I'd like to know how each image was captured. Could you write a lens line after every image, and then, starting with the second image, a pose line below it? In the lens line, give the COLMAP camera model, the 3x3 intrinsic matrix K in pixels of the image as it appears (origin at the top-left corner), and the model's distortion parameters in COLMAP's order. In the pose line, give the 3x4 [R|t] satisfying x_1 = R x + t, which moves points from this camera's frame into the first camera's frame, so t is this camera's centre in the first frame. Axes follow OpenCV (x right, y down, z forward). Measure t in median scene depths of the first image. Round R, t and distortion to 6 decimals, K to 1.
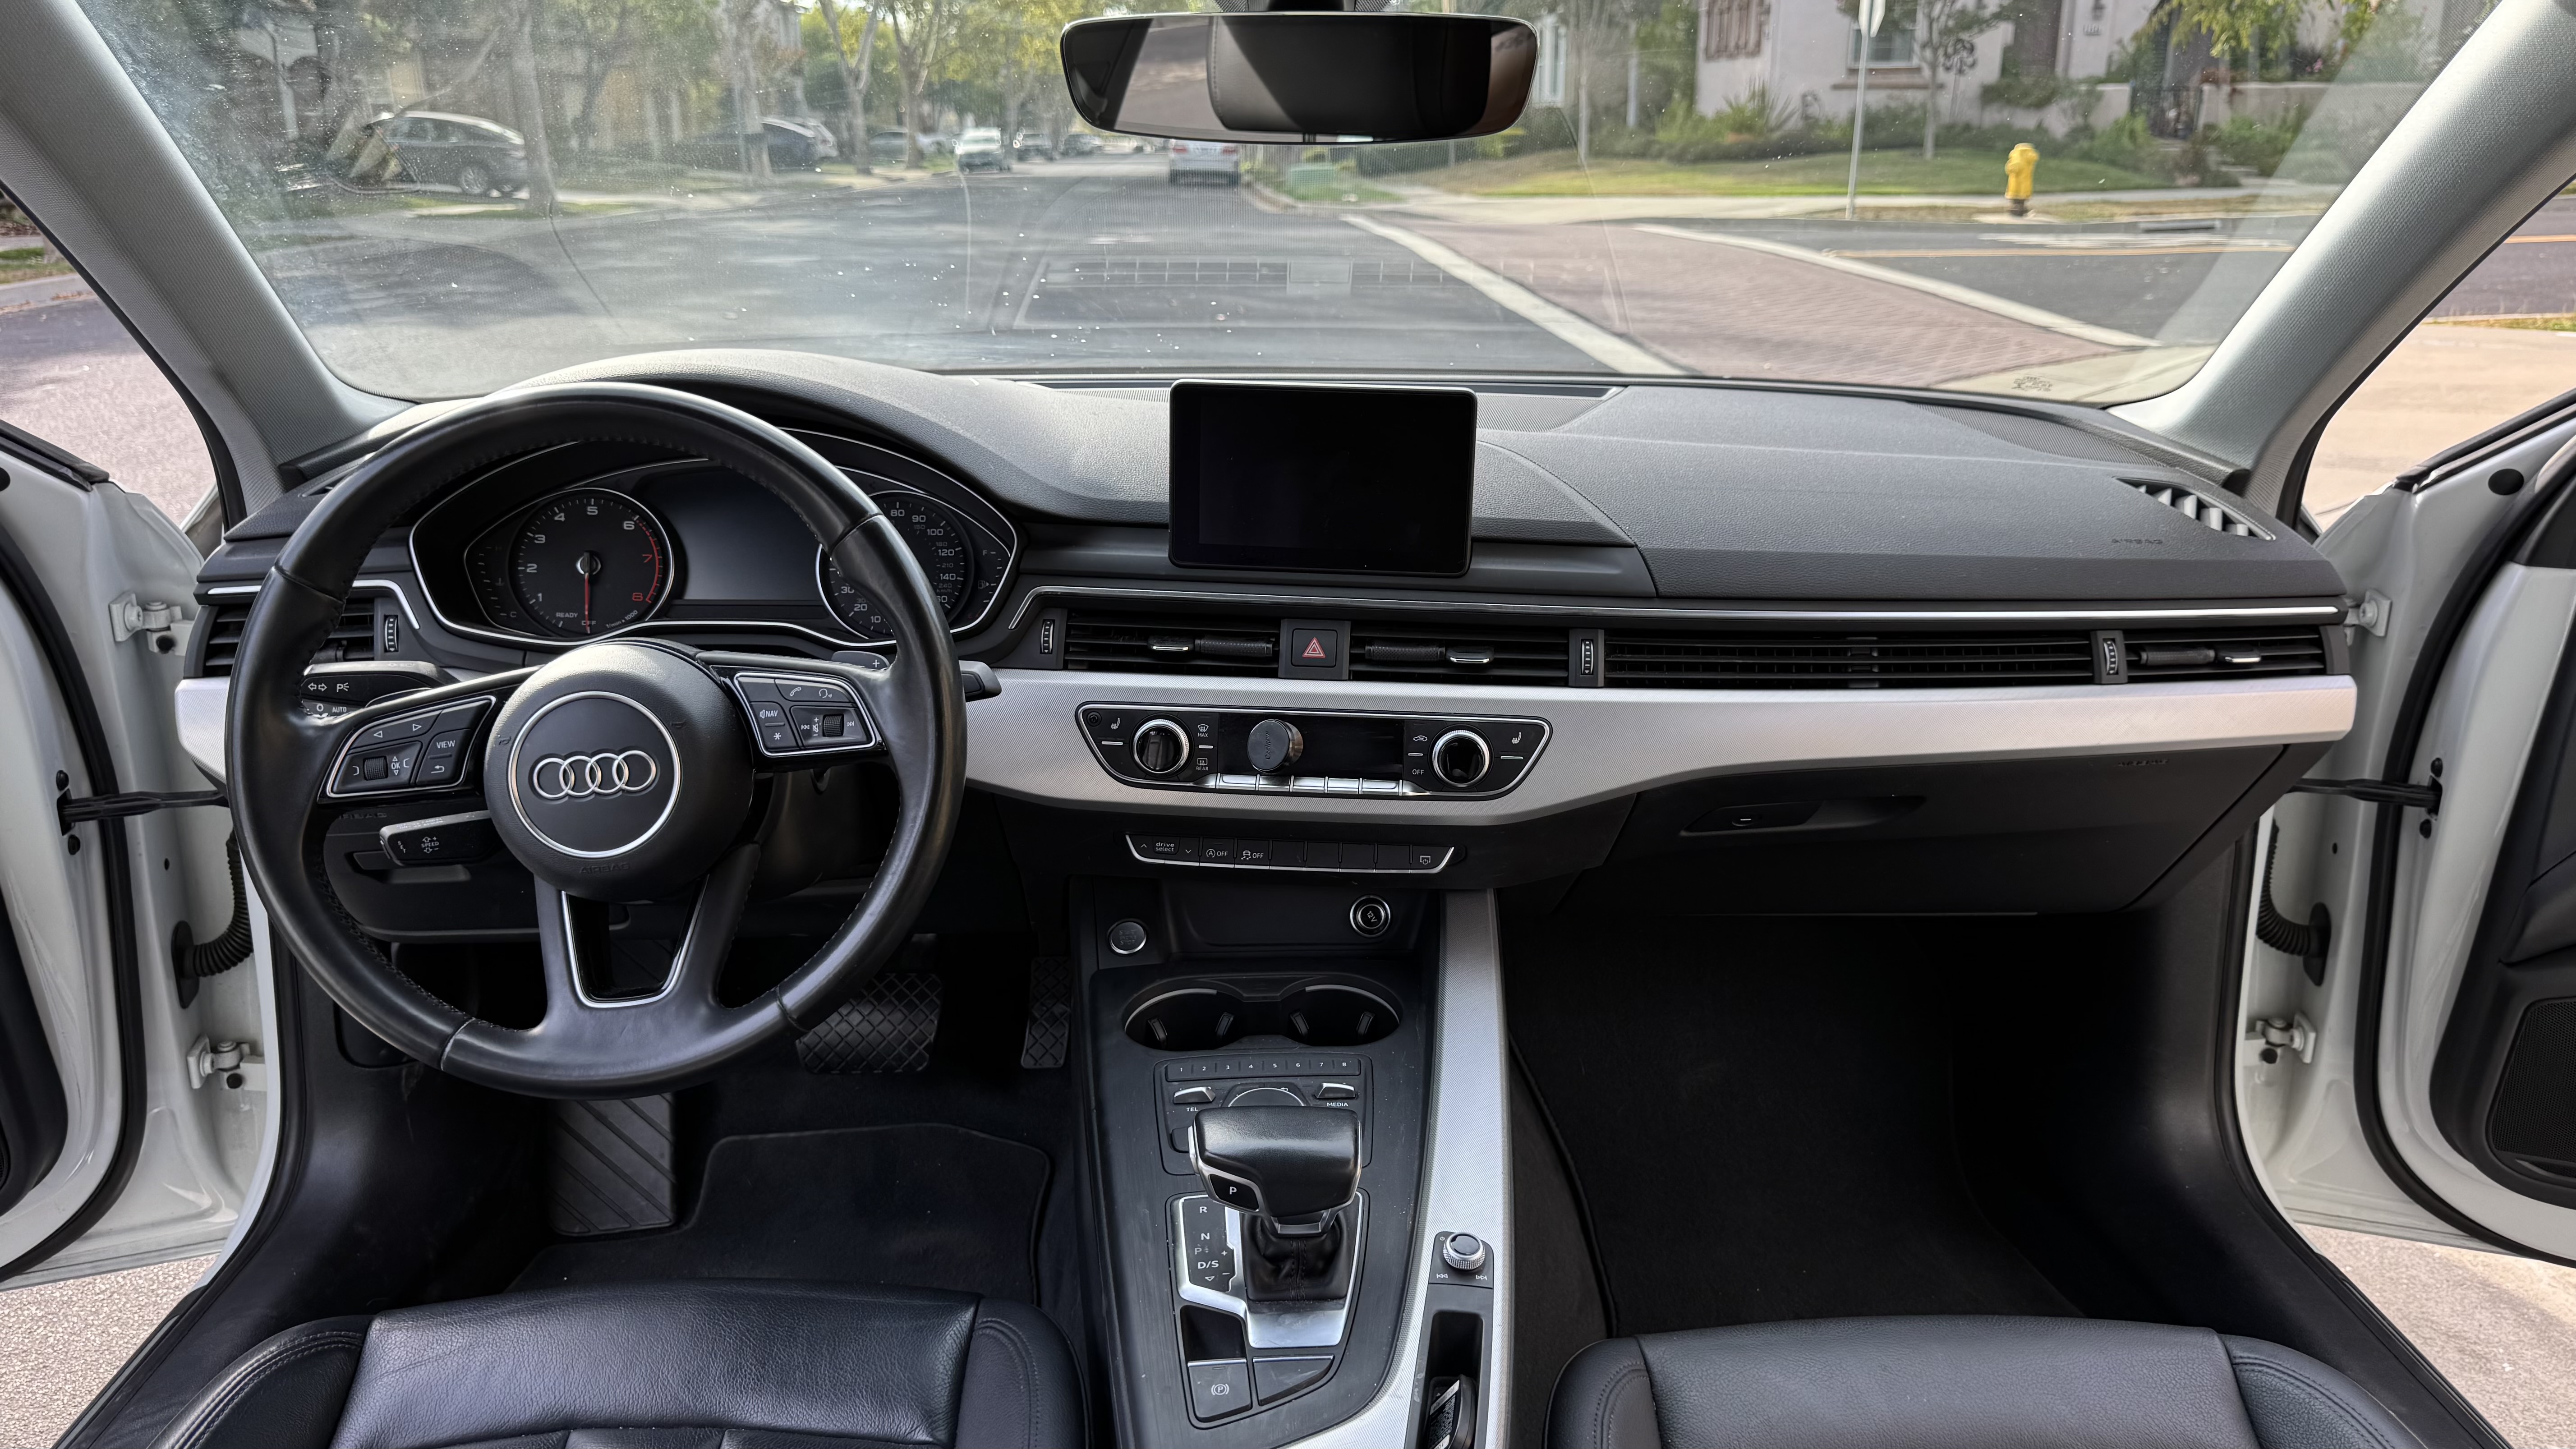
lens RADIAL K [[1819.9, 0, 1294.7], [0, 1819.9, 725.7], [0, 0, 1]] dist [0.080612, -0.091963]
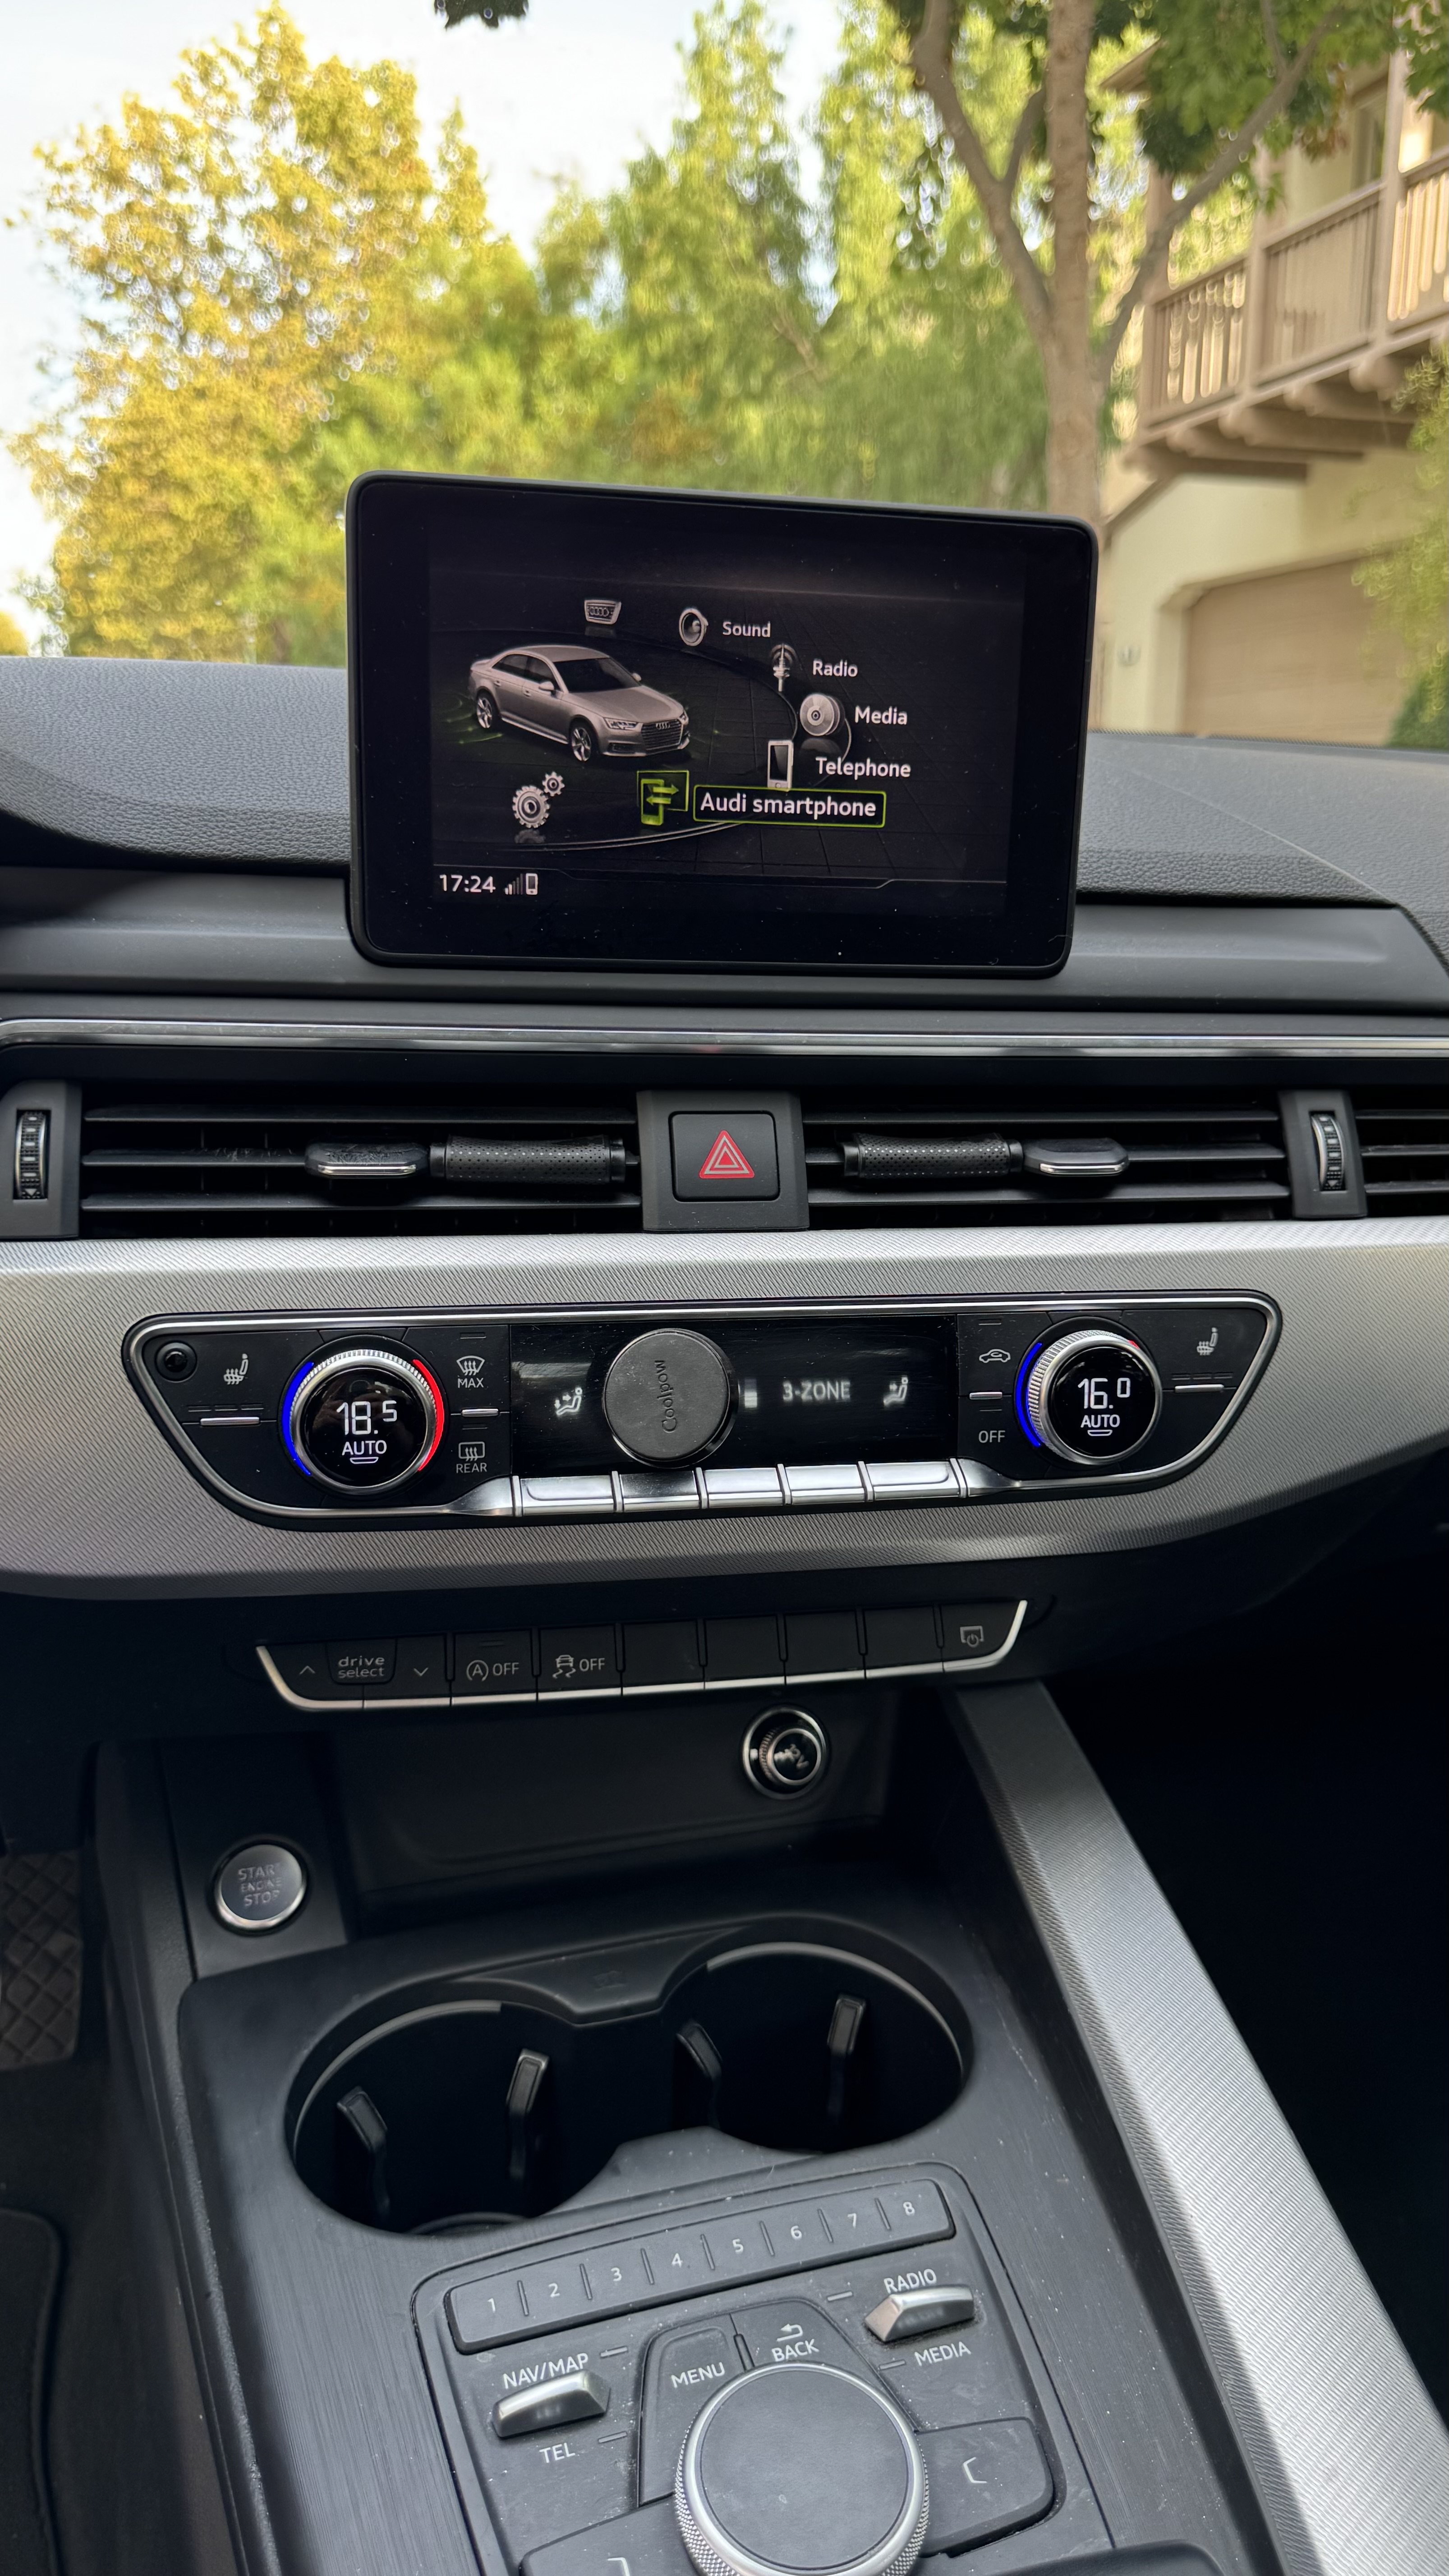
lens RADIAL K [[1819.9, 0, 723.4], [0, 1819.9, 1279.9], [0, 0, 1]] dist [0.080612, -0.091963]
pose [[0.966337, -0.051658, 0.252041, -0.095097], [0.066178, 0.996581, -0.049471, 0.005973], [-0.248624, 0.064485, 0.966451, 0.595213]]
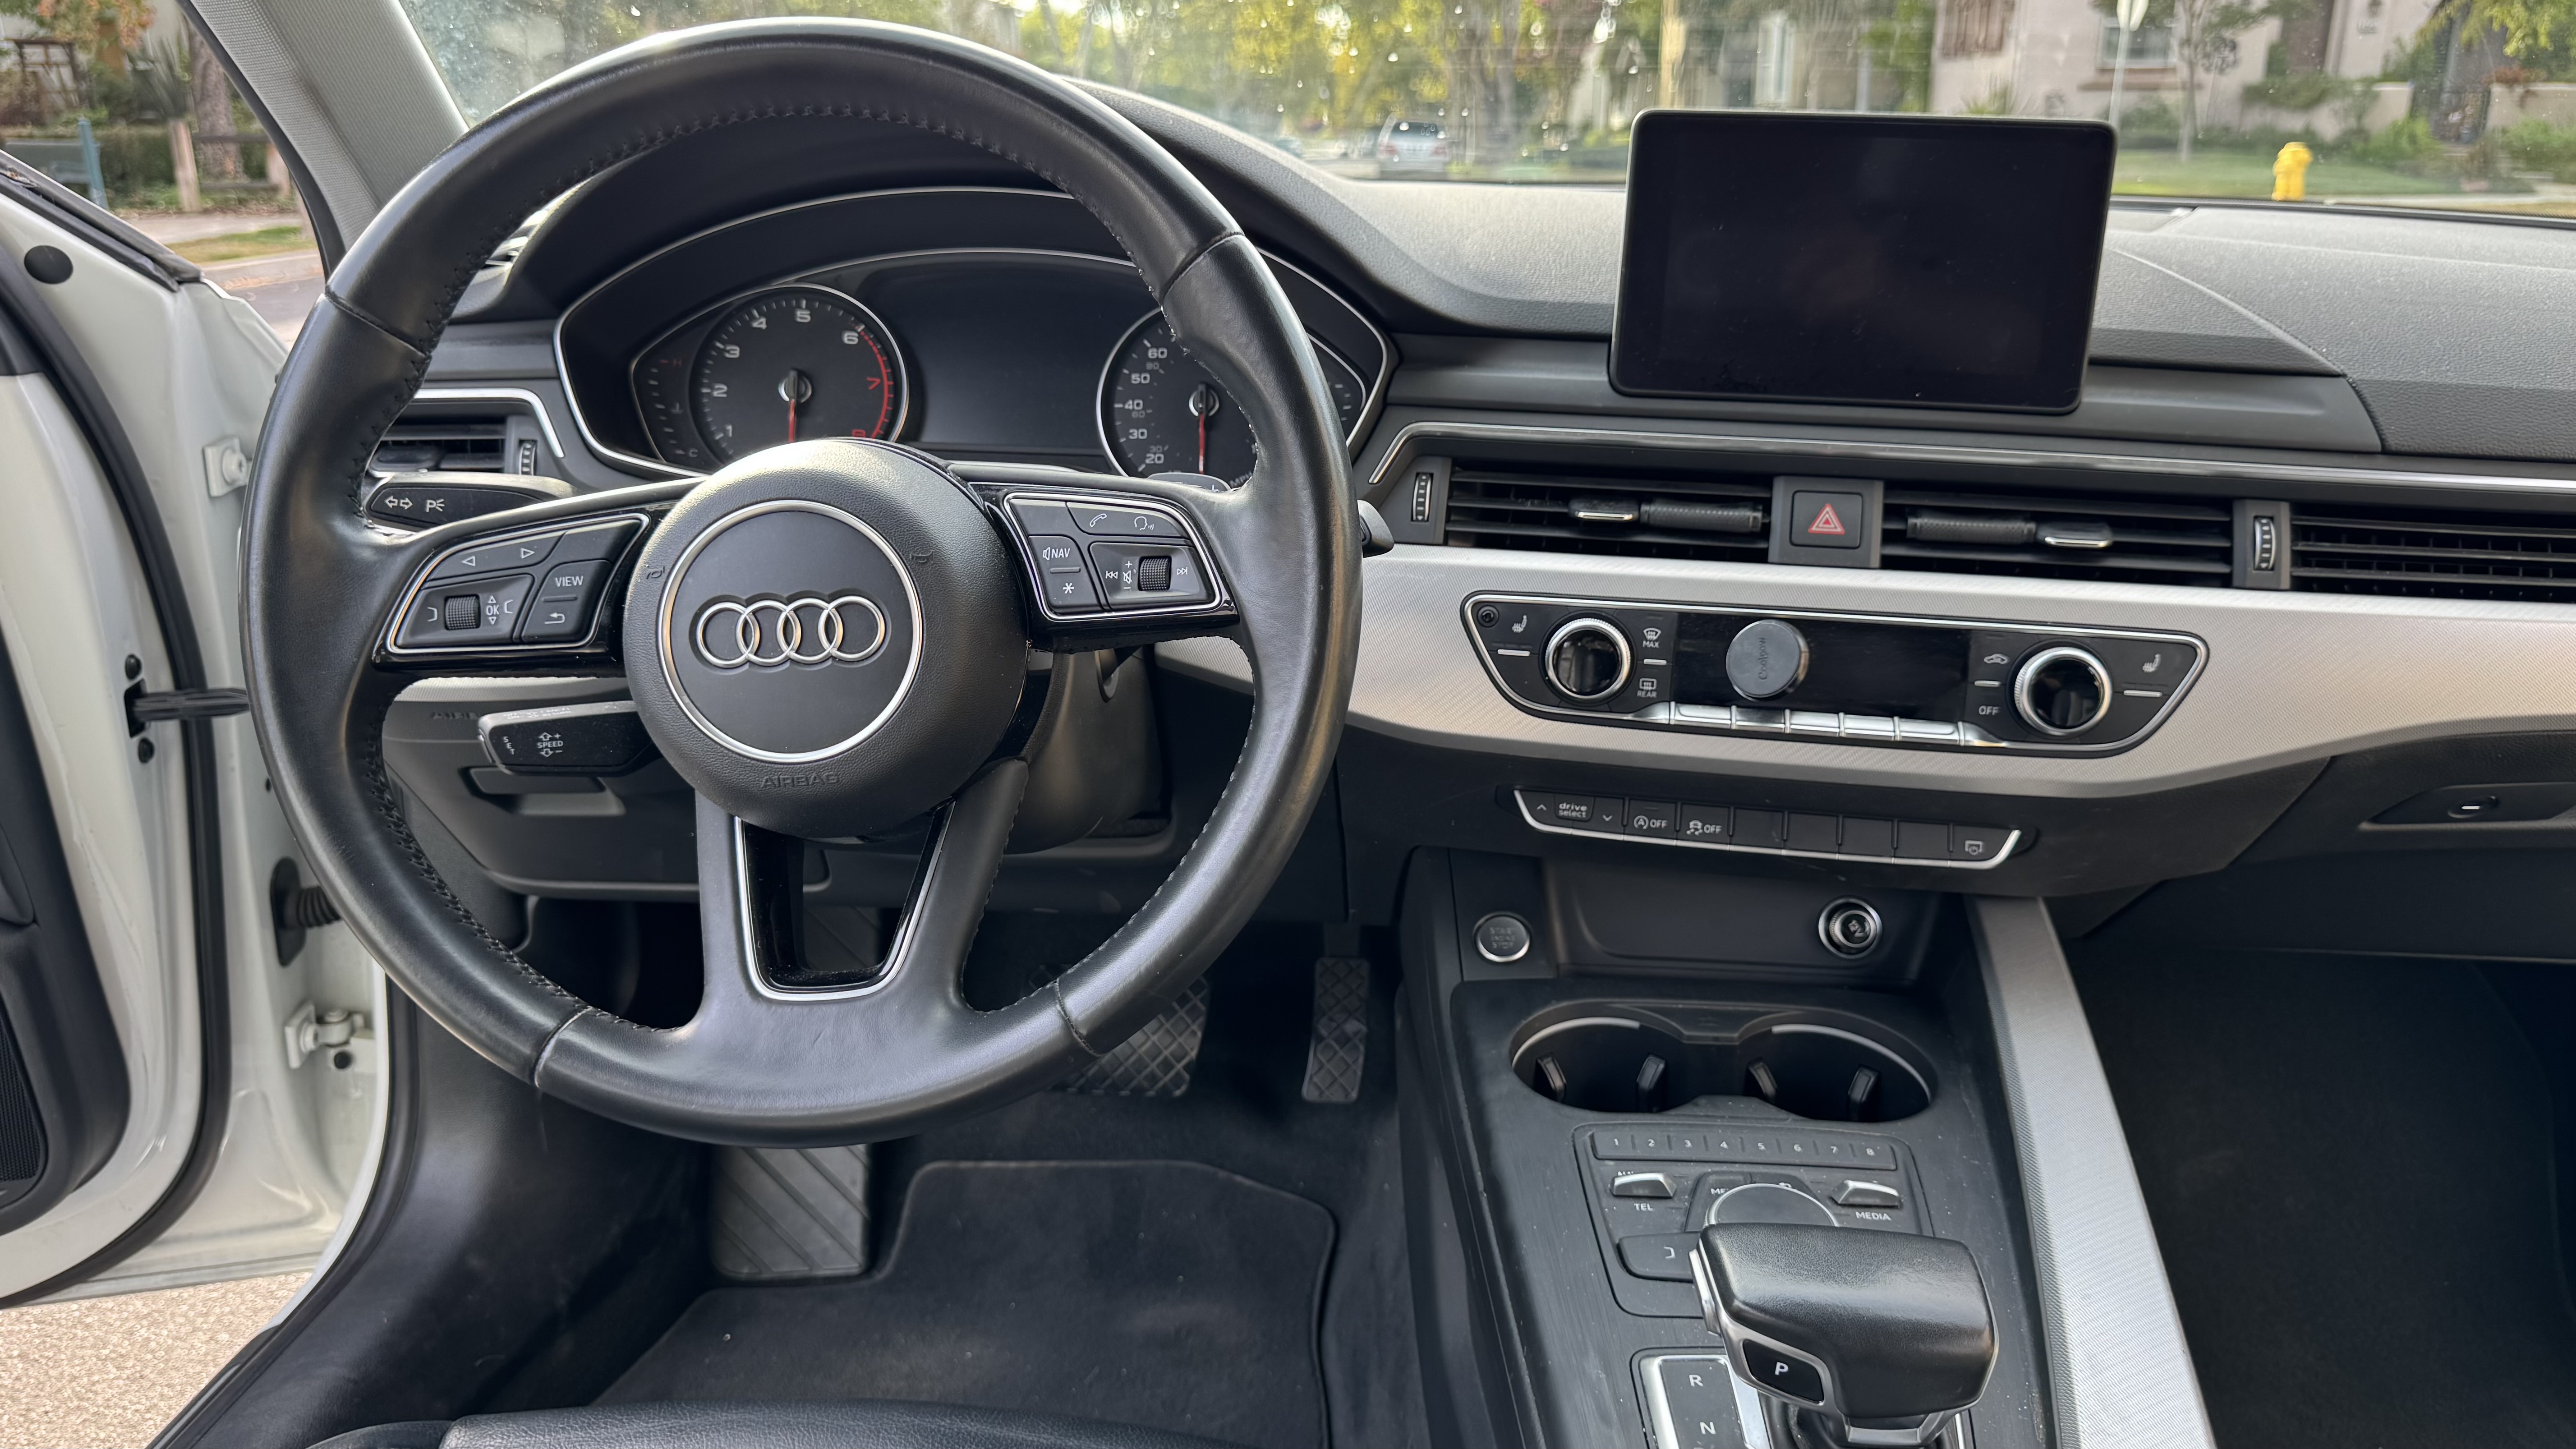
lens RADIAL K [[1819.9, 0, 1290.4], [0, 1819.9, 711.1], [0, 0, 1]] dist [0.080612, -0.091963]
pose [[0.994241, 0.038434, -0.100038, -0.114180], [-0.039685, 0.999157, -0.010537, 0.041914], [0.099549, 0.014446, 0.994928, 0.307530]]
